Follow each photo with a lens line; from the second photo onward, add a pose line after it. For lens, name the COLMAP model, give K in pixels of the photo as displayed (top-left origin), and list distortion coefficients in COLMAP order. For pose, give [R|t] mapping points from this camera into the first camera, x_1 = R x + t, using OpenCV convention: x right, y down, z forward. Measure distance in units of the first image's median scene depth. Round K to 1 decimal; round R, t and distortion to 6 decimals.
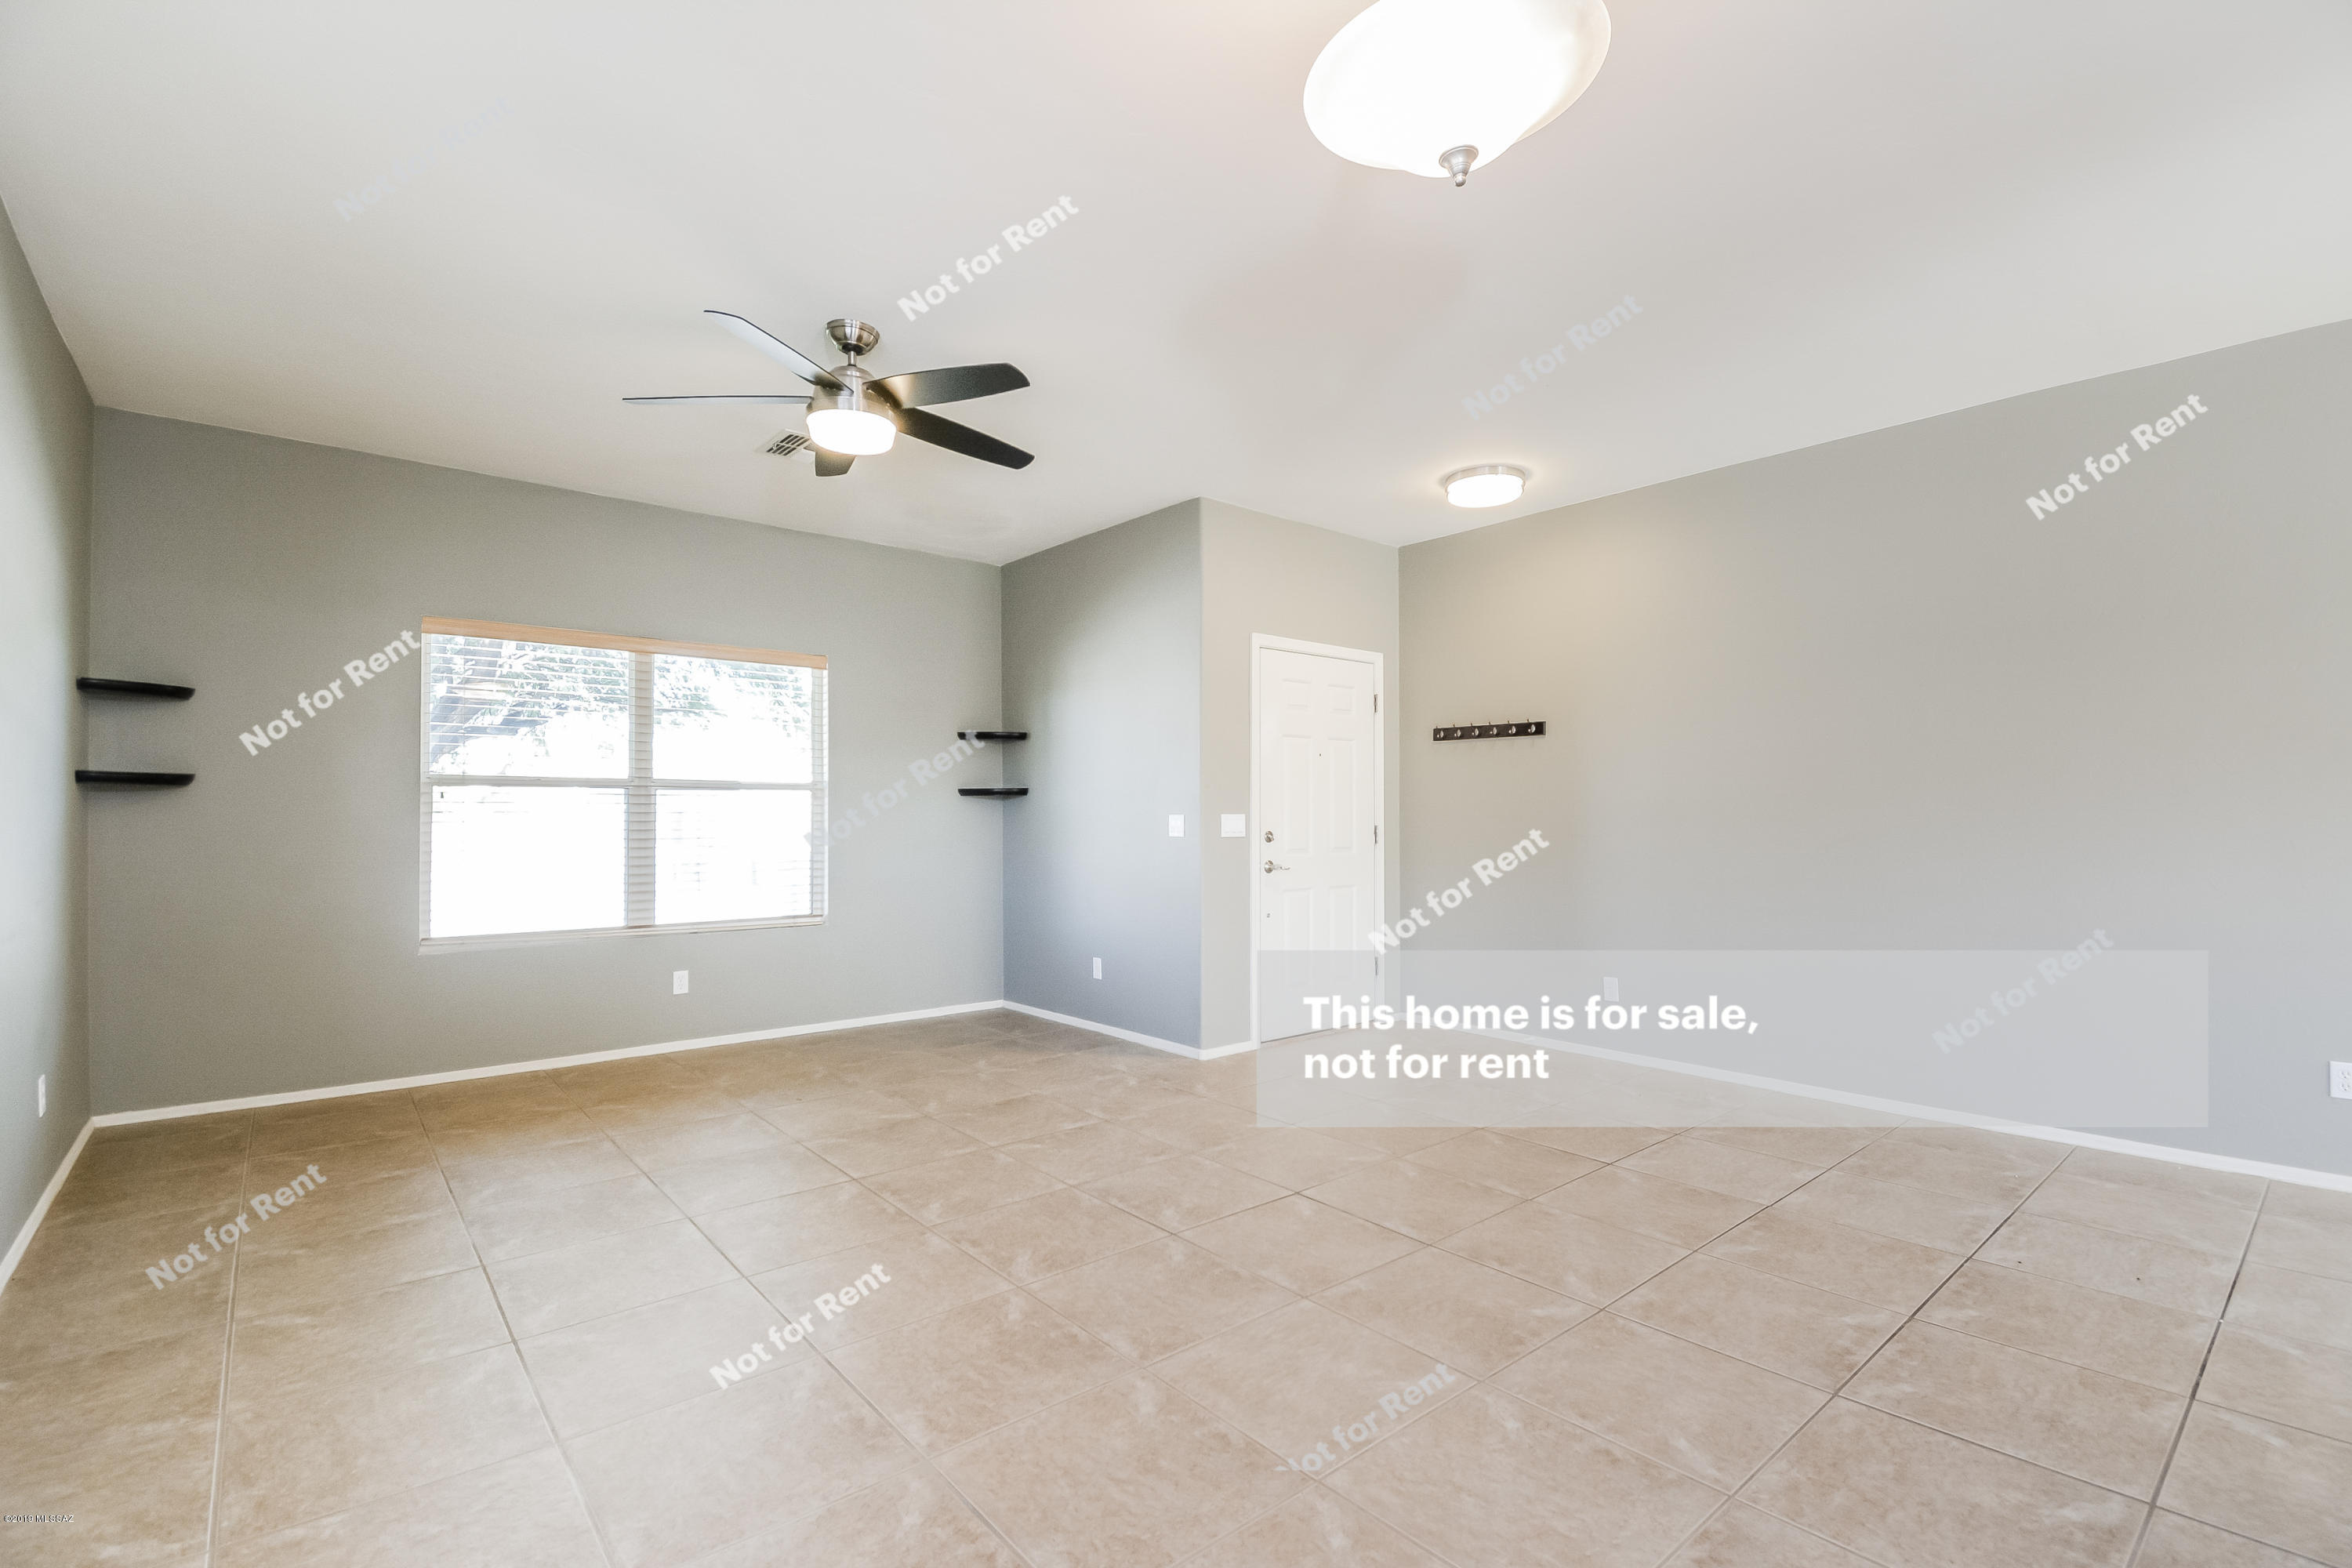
lens RADIAL K [[1054.2, 0, 1176.0], [0, 1054.2, 784.0], [0, 0, 1]] dist [-0.001106, -0.000225]
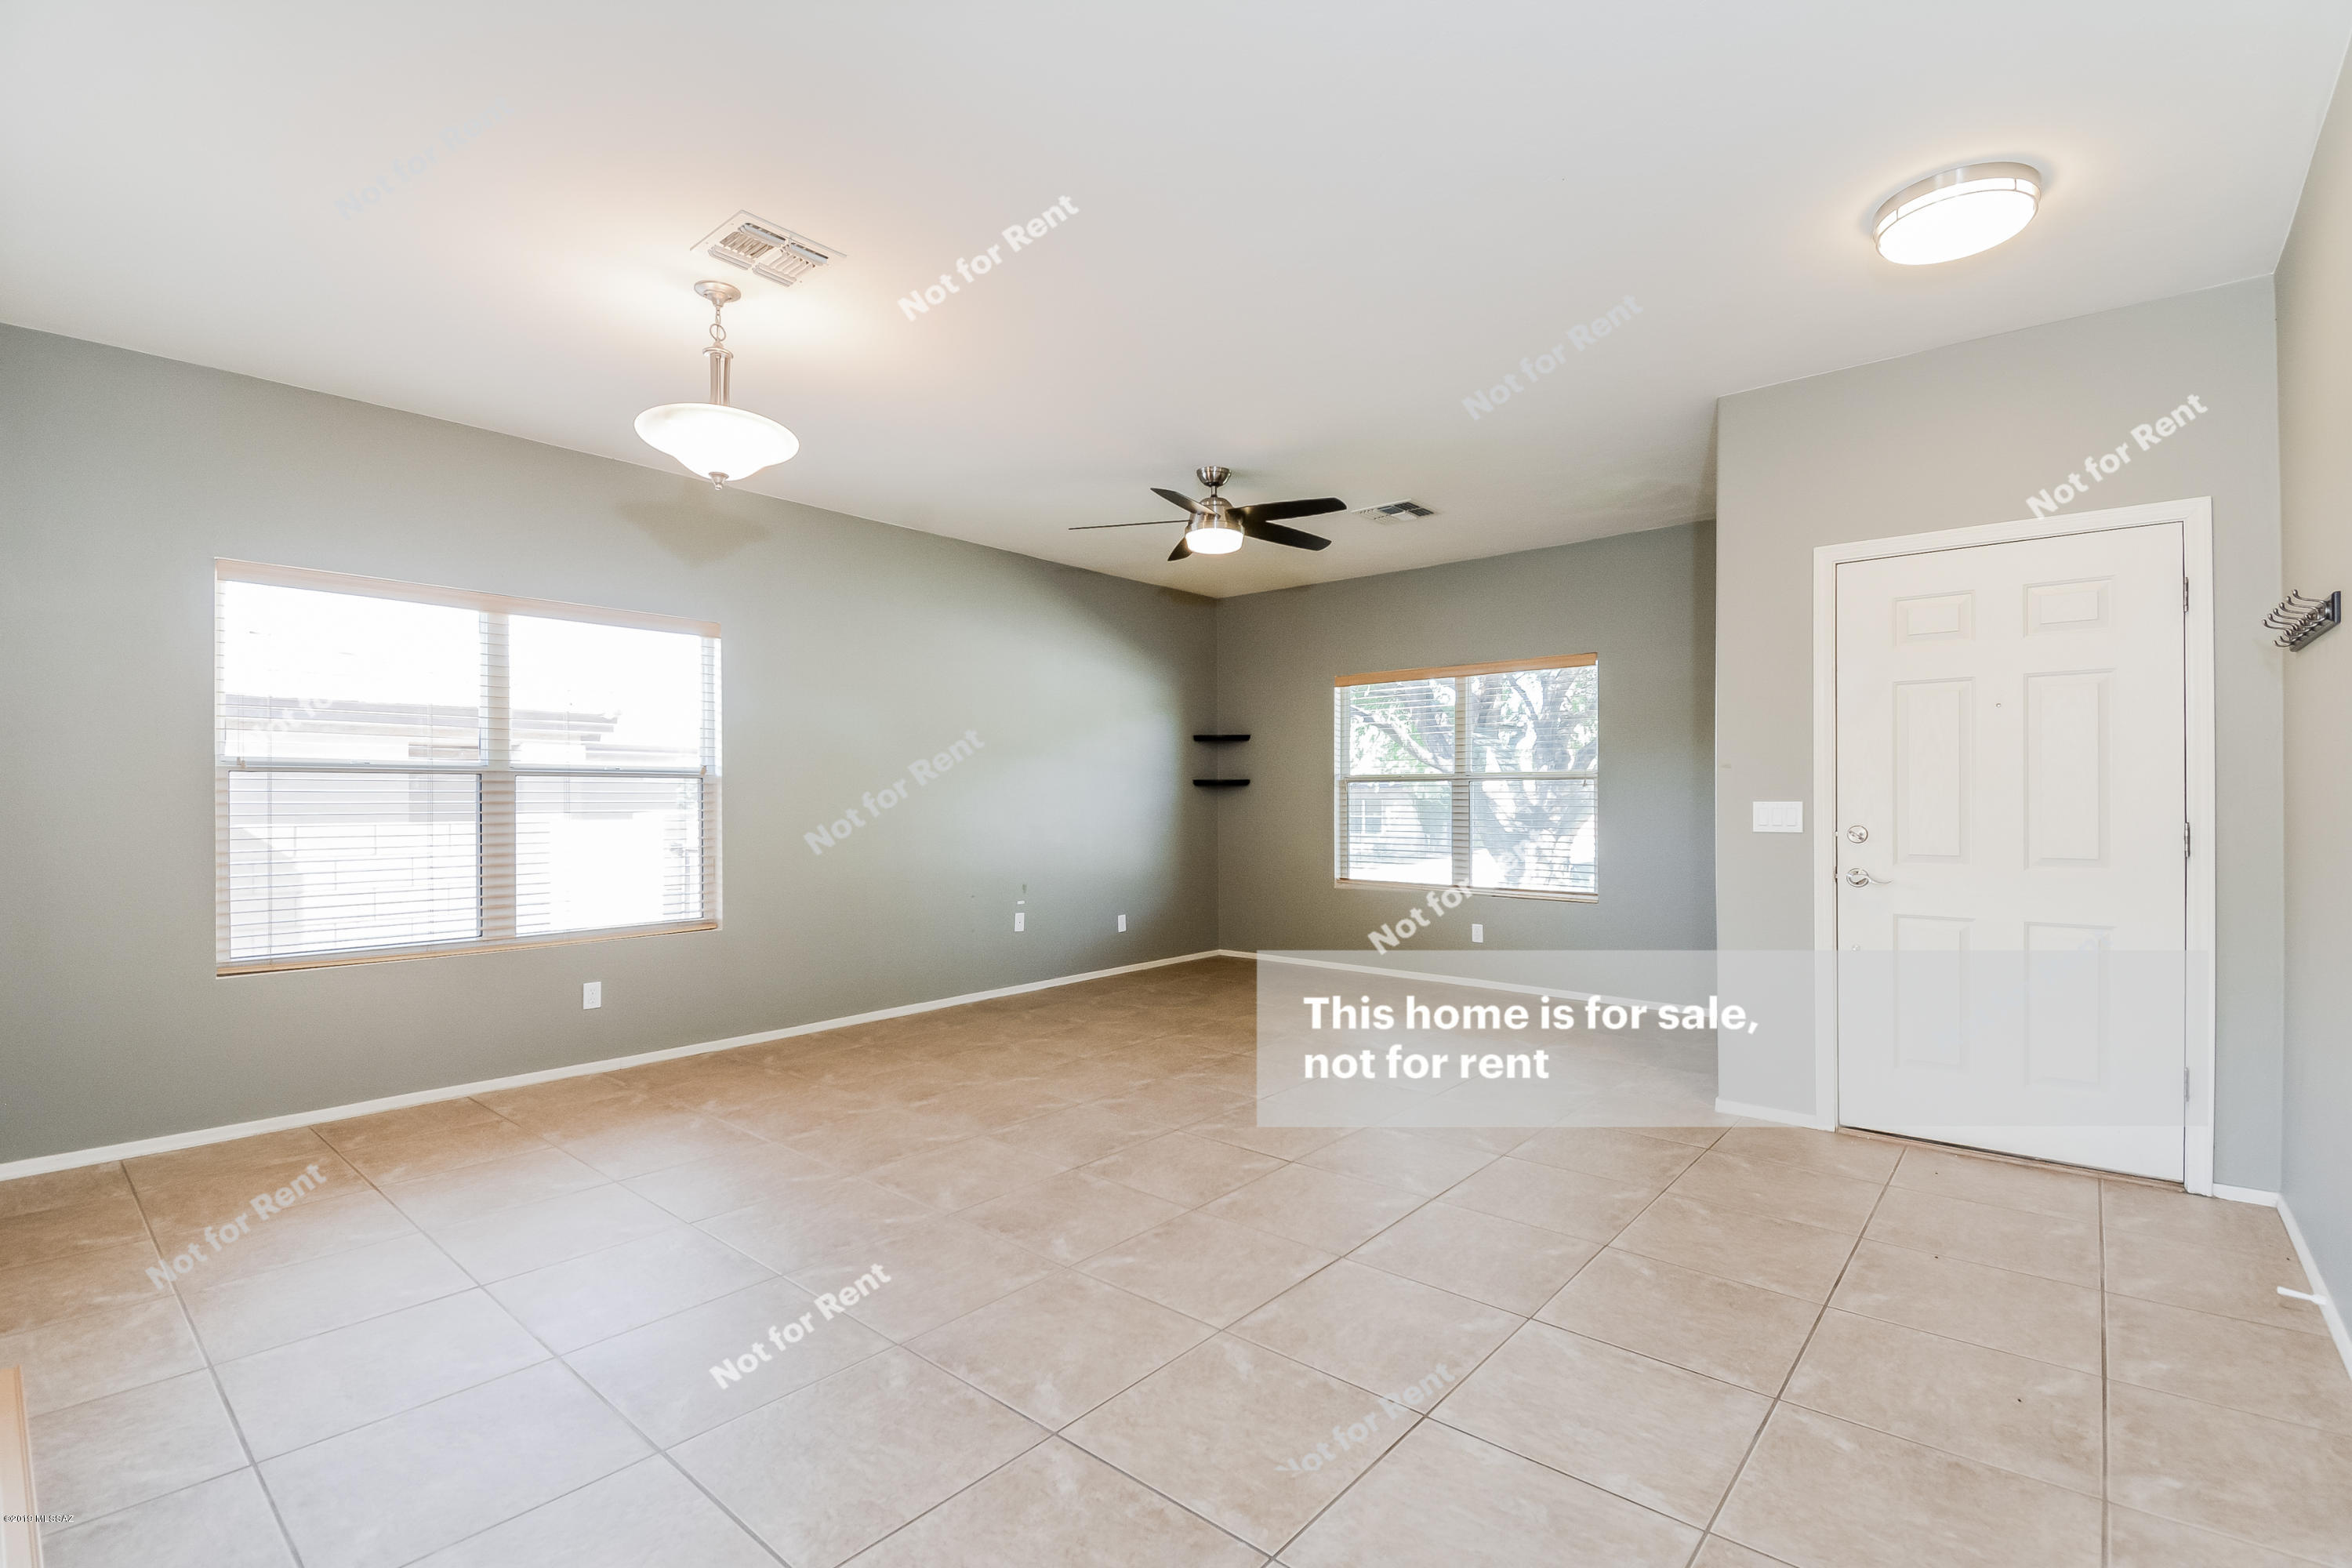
lens RADIAL K [[1047.5, 0, 1192.7], [0, 1047.5, 794.6], [0, 0, 1]] dist [-0.002986, -0.000499]
pose [[0.163814, -0.005829, -0.986474, 1.427966], [0.023219, 0.999728, -0.002051, 0.031271], [0.986218, -0.022569, 0.163905, 0.942299]]
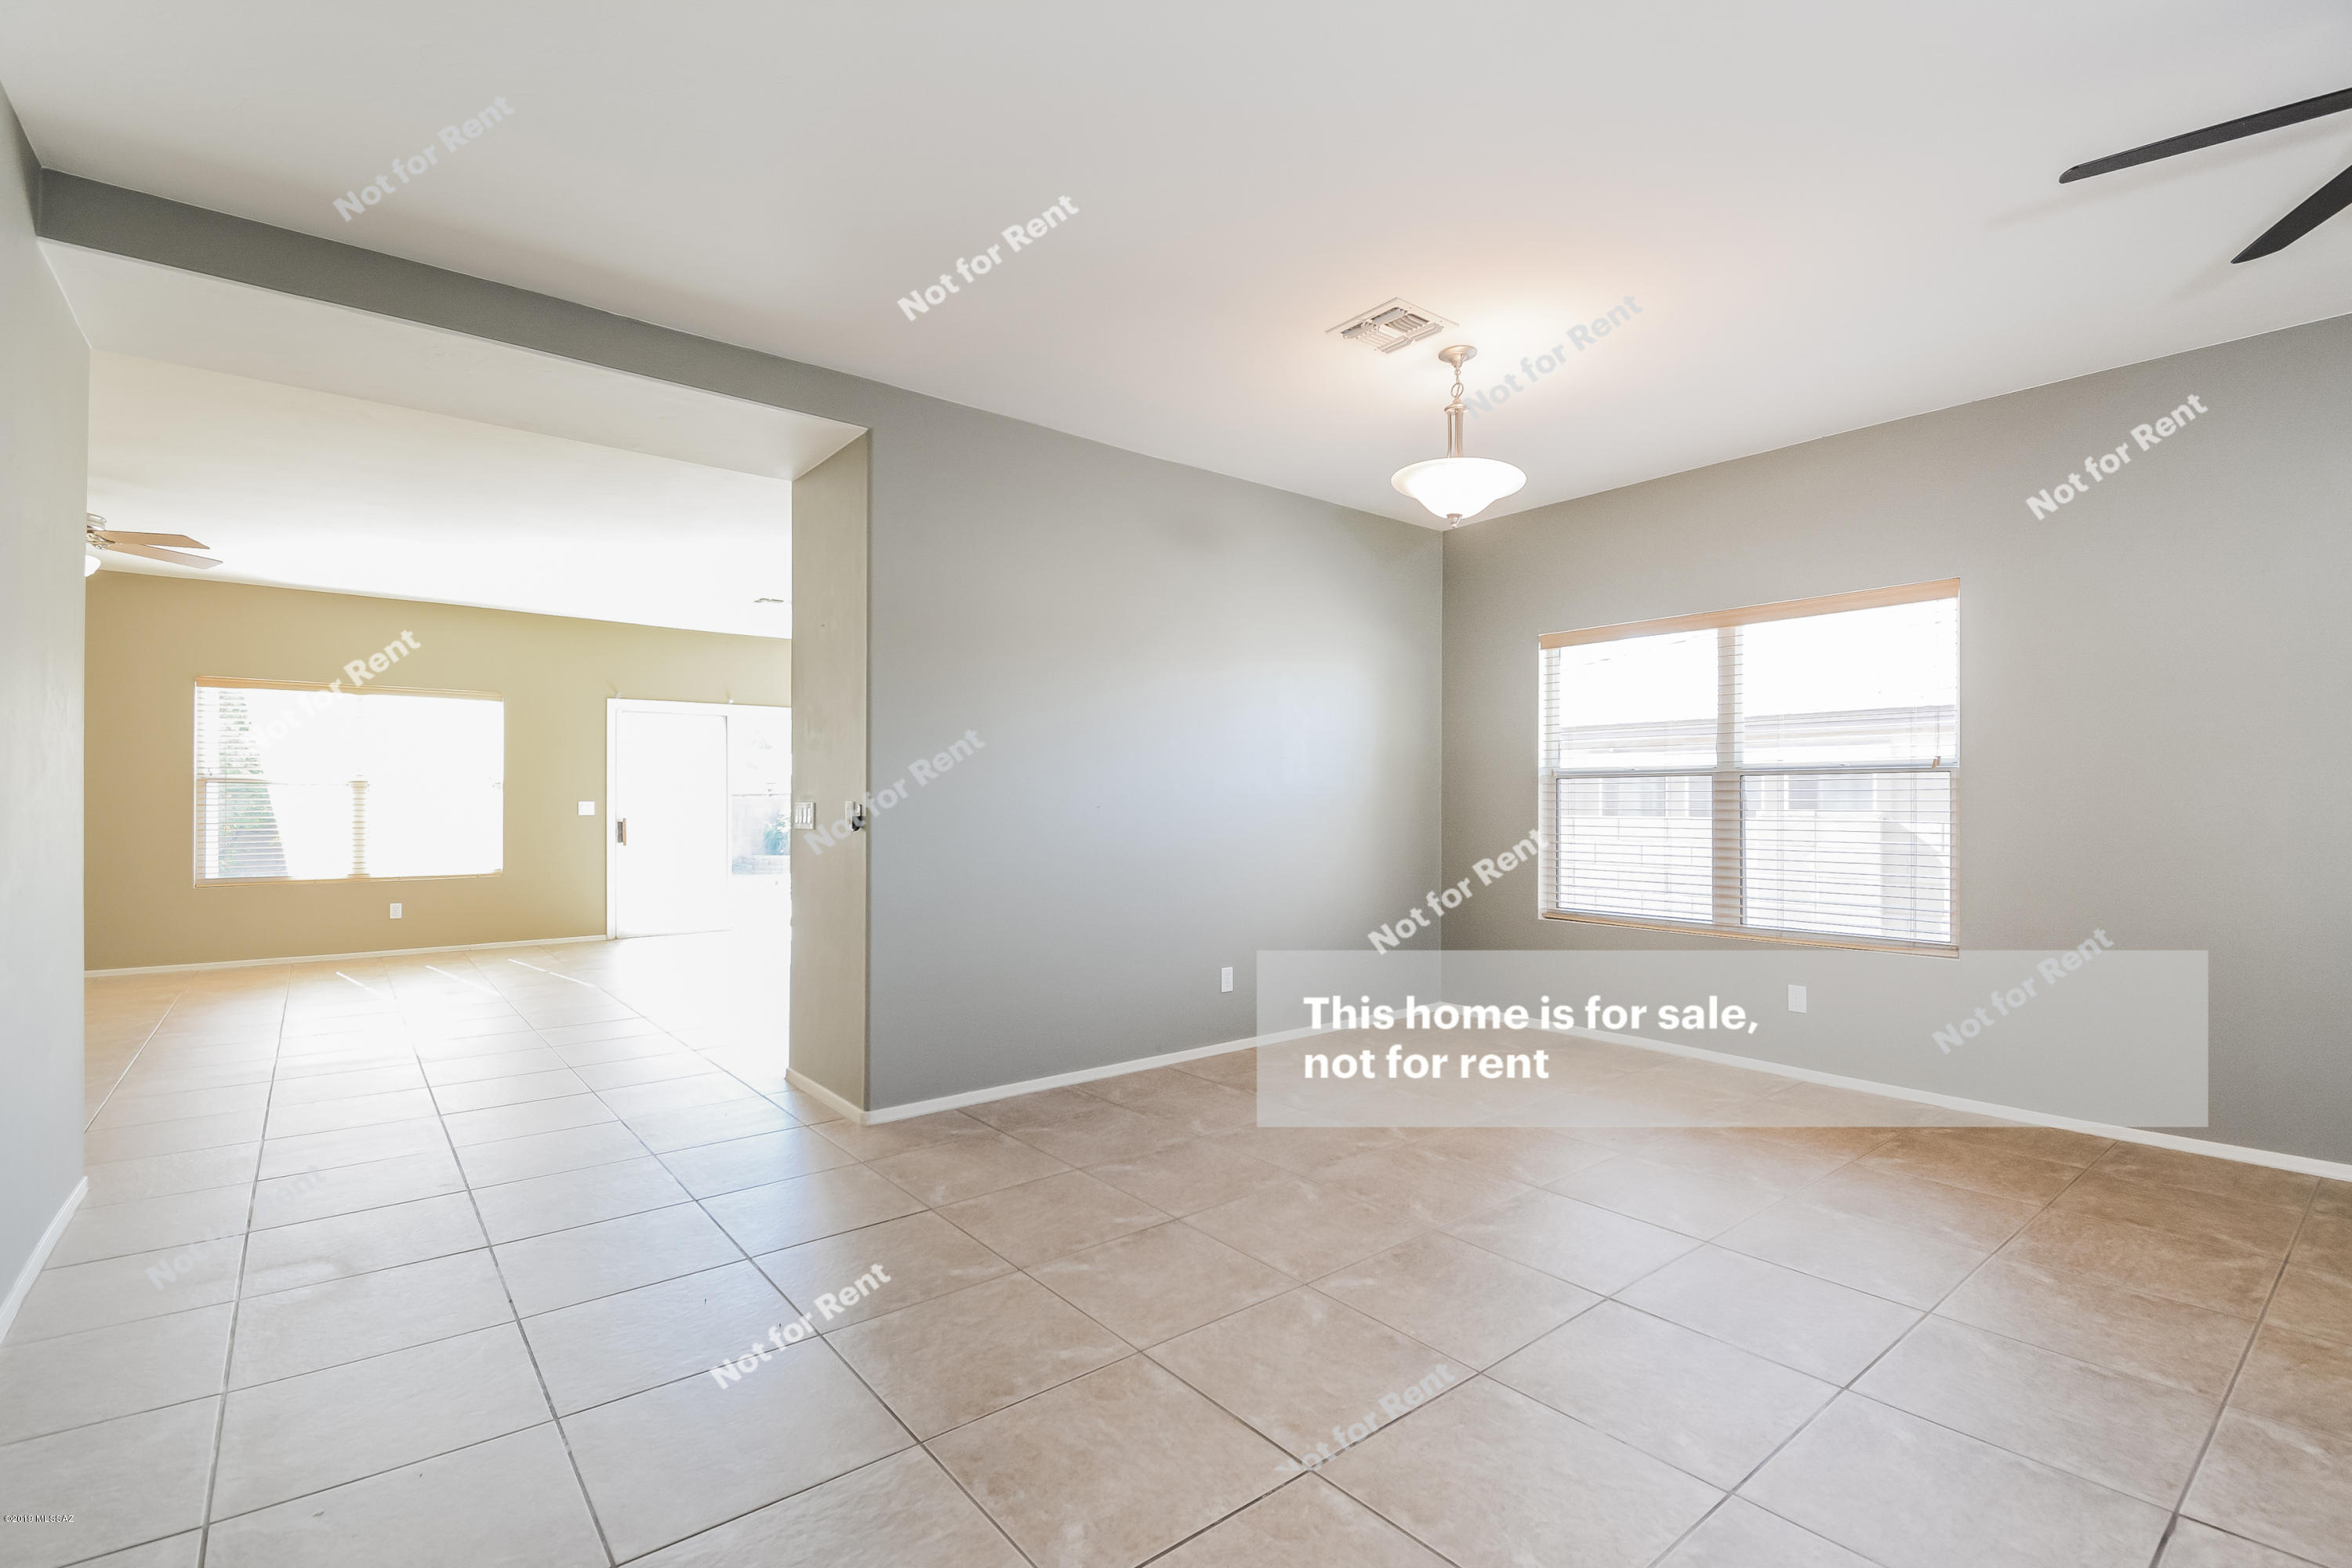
lens RADIAL K [[1047.5, 0, 1192.7], [0, 1047.5, 794.6], [0, 0, 1]] dist [-0.002986, -0.000499]
pose [[-0.999933, -0.001931, 0.011417, 0.491790], [-0.002217, 0.999683, -0.025097, 0.051934], [-0.011365, -0.025120, -0.999620, 1.977352]]
